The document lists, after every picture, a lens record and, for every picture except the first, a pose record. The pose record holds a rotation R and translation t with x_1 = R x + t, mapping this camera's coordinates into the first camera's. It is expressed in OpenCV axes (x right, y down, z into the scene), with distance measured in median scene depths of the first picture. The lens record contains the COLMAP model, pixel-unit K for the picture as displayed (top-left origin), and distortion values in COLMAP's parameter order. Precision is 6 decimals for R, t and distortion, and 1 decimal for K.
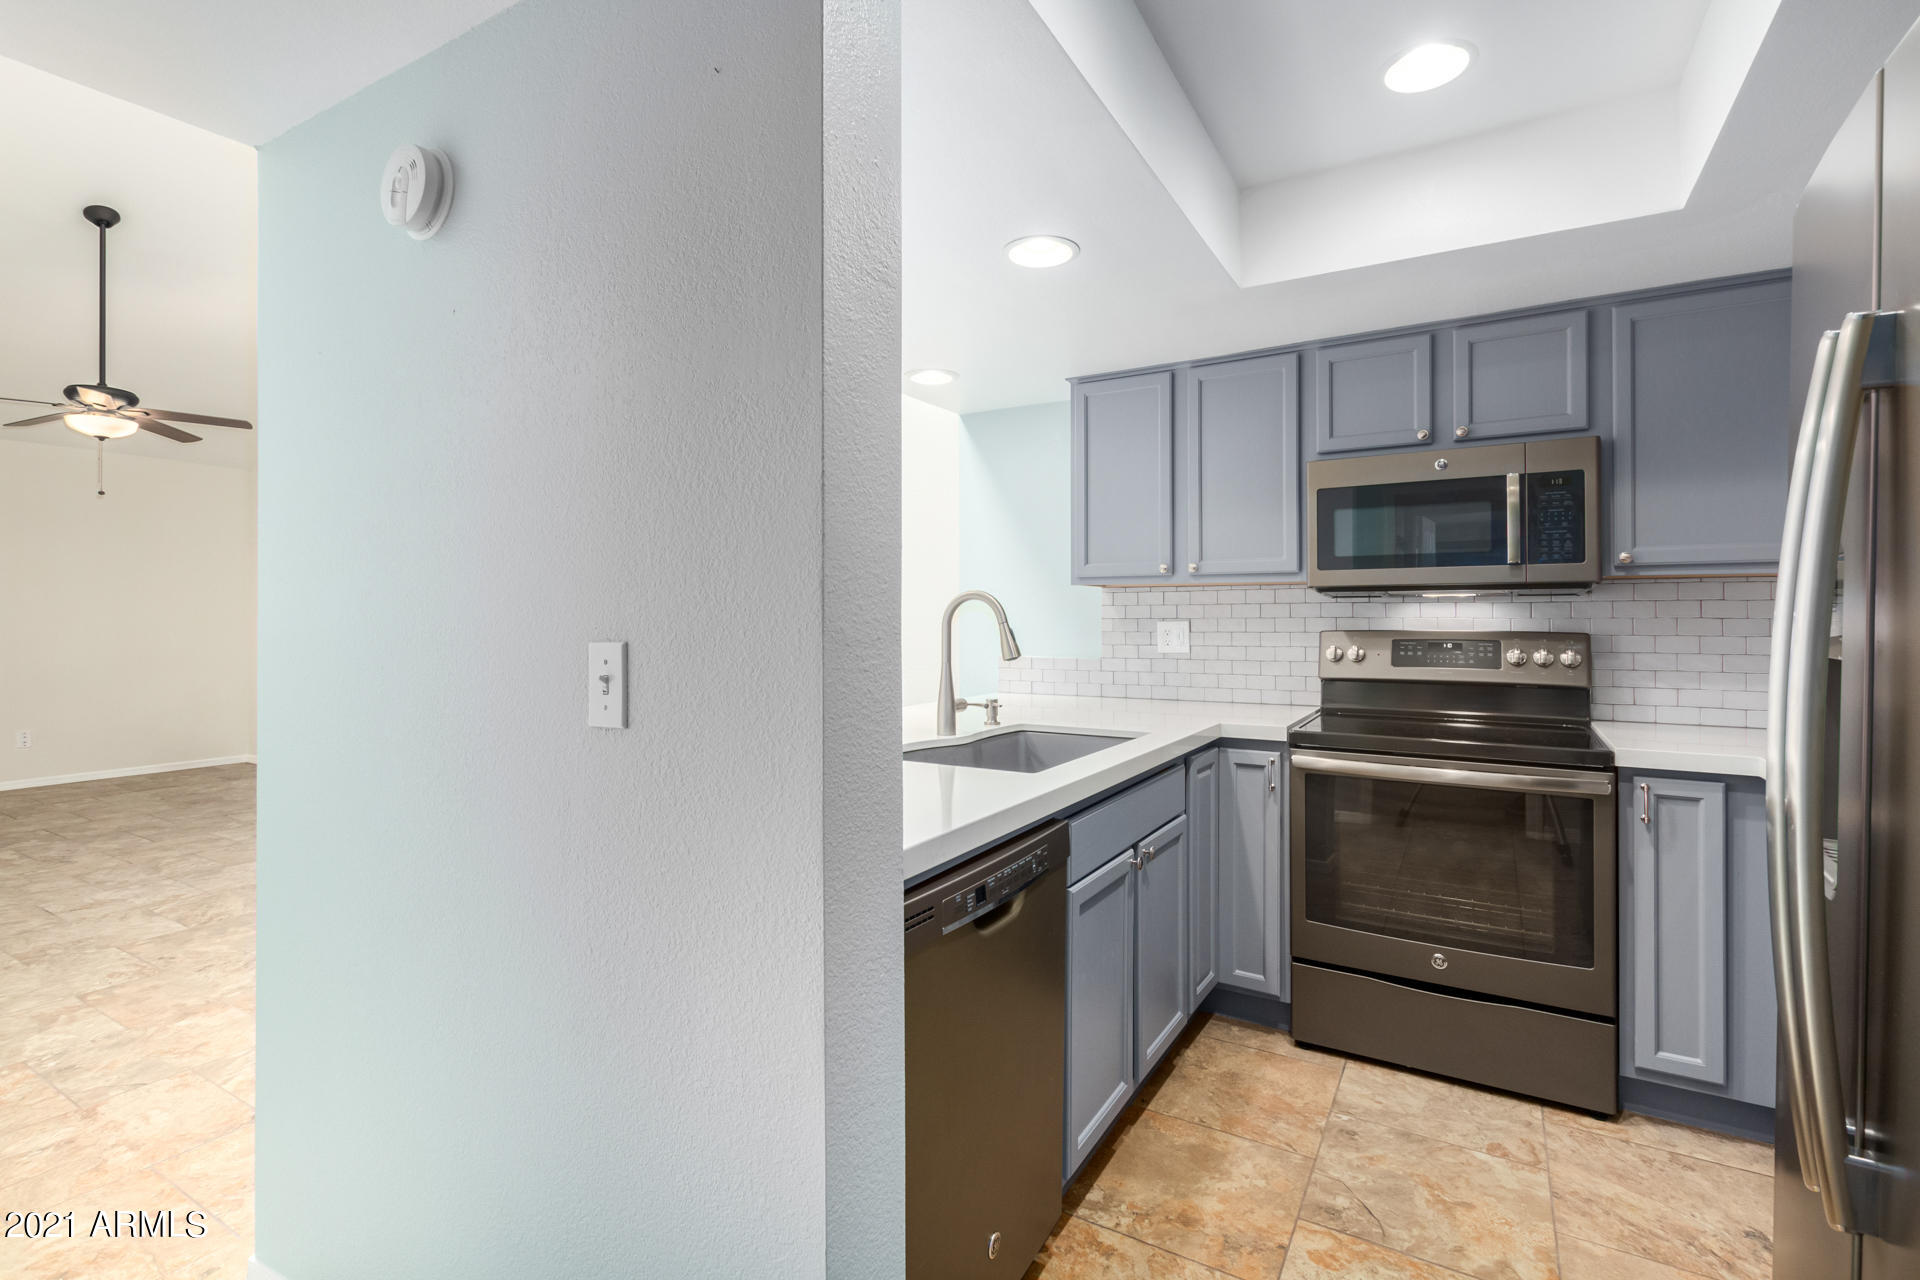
lens RADIAL K [[879.9, 0, 971.5], [0, 879.9, 612.7], [0, 0, 1]] dist [0.012519, -0.005467]
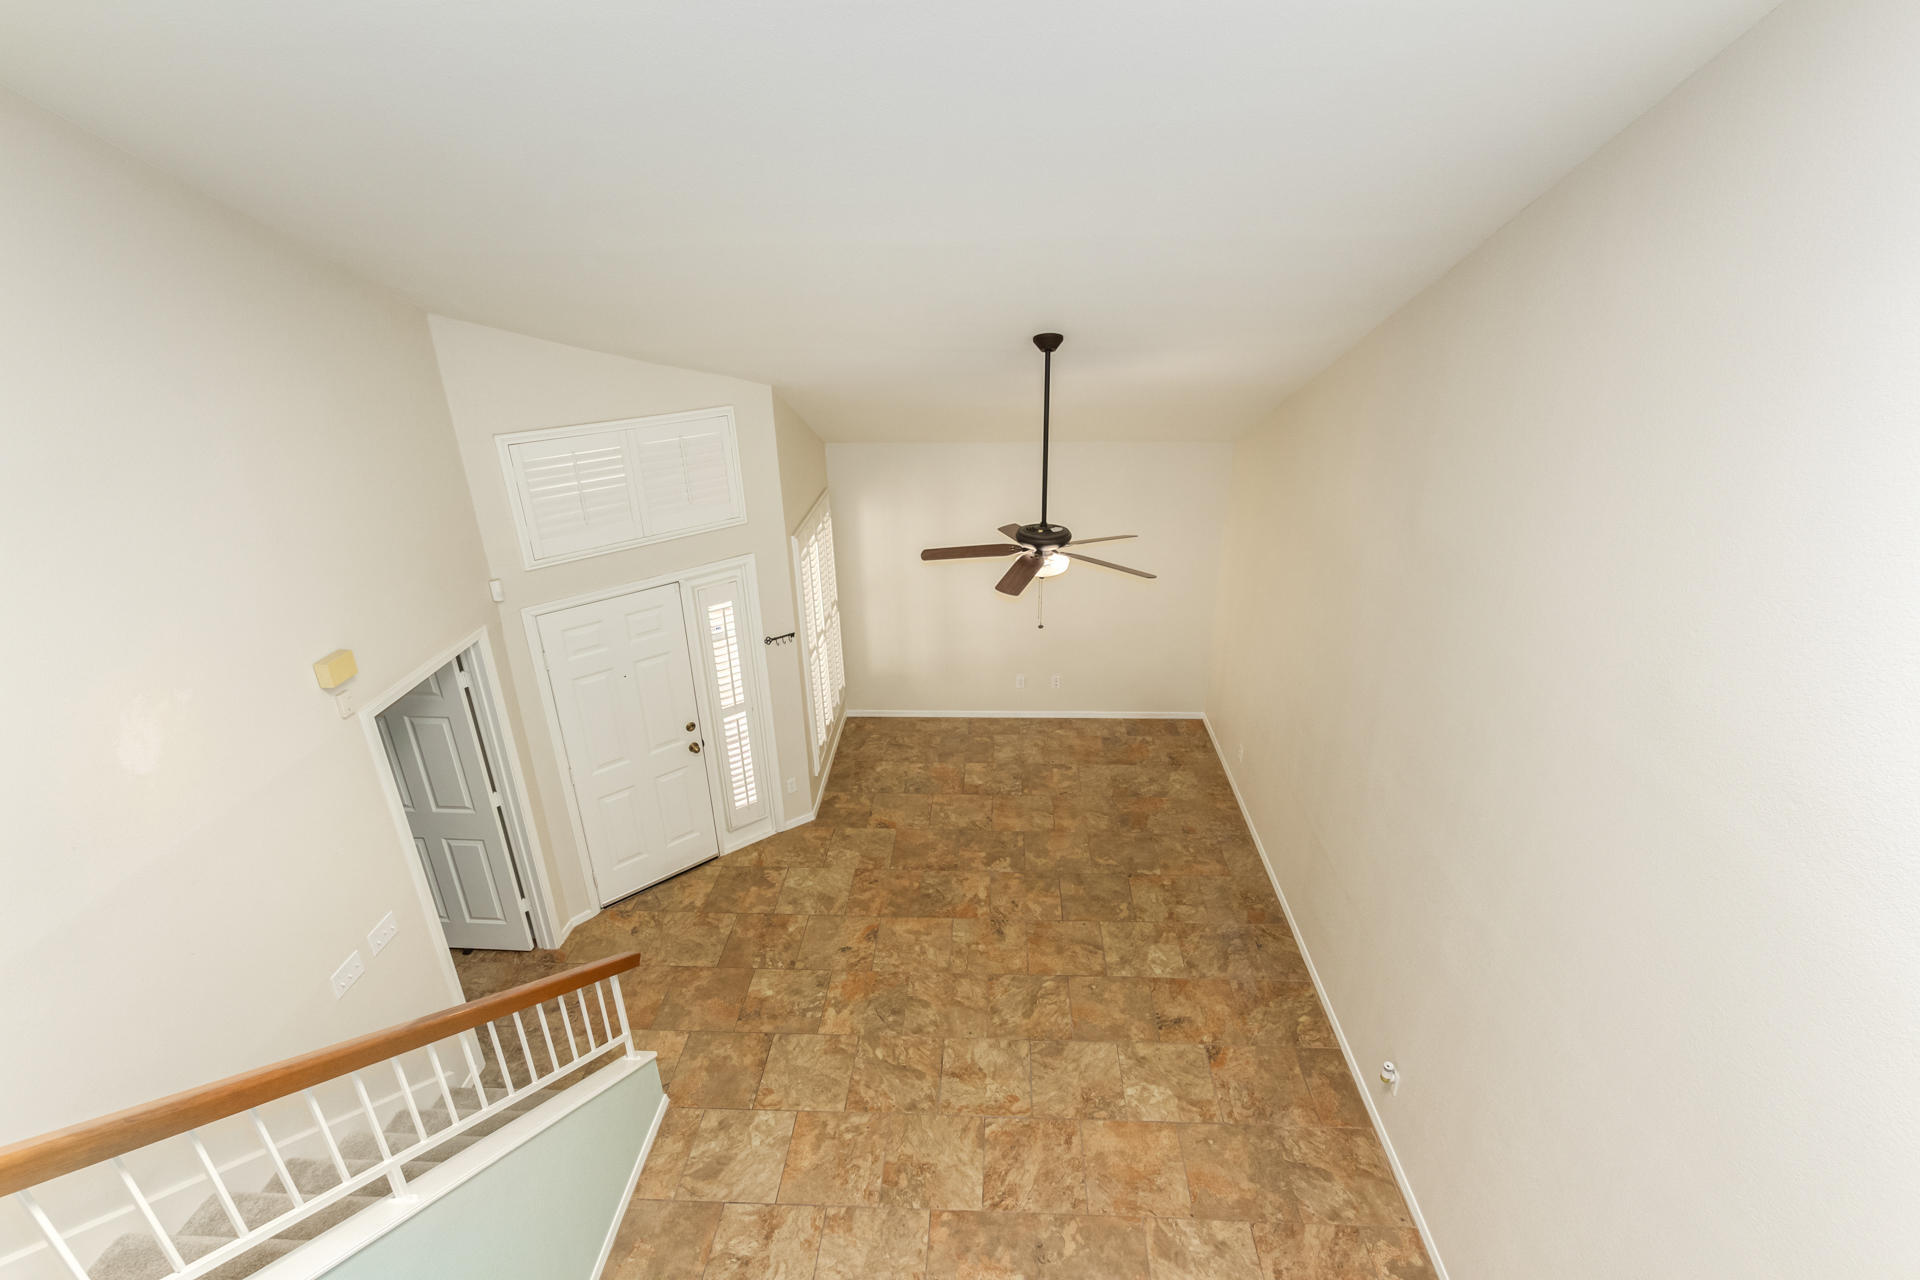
lens RADIAL K [[879.9, 0, 967.7], [0, 879.9, 666.8], [0, 0, 1]] dist [0.012519, -0.005467]
pose [[0.471548, 0.372610, -0.799252, -0.268363], [0.010497, 0.903910, 0.427595, -0.684383], [0.881778, -0.210022, 0.422326, 0.649200]]
